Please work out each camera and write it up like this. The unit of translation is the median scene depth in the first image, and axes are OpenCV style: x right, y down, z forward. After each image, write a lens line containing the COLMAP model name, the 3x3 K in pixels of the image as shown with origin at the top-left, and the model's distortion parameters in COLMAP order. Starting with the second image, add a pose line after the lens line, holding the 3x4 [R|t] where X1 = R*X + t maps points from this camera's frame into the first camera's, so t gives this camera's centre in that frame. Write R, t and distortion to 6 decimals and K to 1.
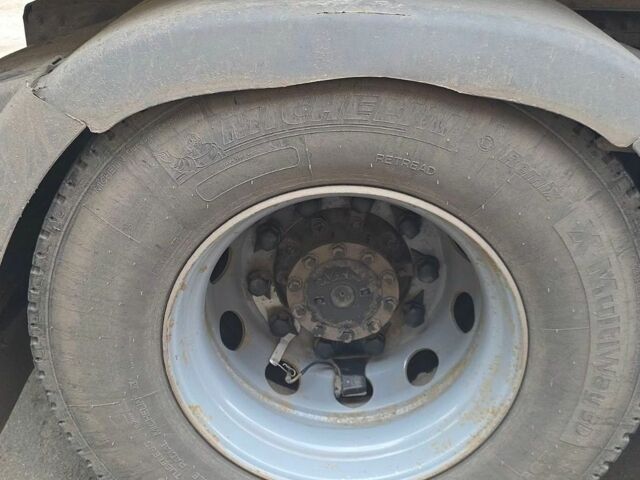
lens RADIAL K [[802.6, 0, 320.0], [0, 802.6, 240.0], [0, 0, 1]] dist [0.312612, 0.010246]
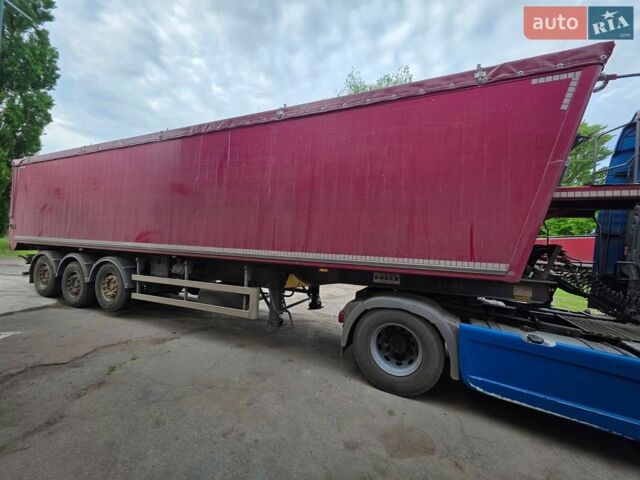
lens RADIAL K [[255.4, 0, 320.0], [0, 255.4, 240.0], [0, 0, 1]] dist [0.015162, 0.000166]
pose [[0.911562, 0.058962, -0.406913, 0.248448], [-0.247331, 0.869219, -0.428118, 0.375777], [0.328454, 0.490898, 0.806931, -1.292589]]
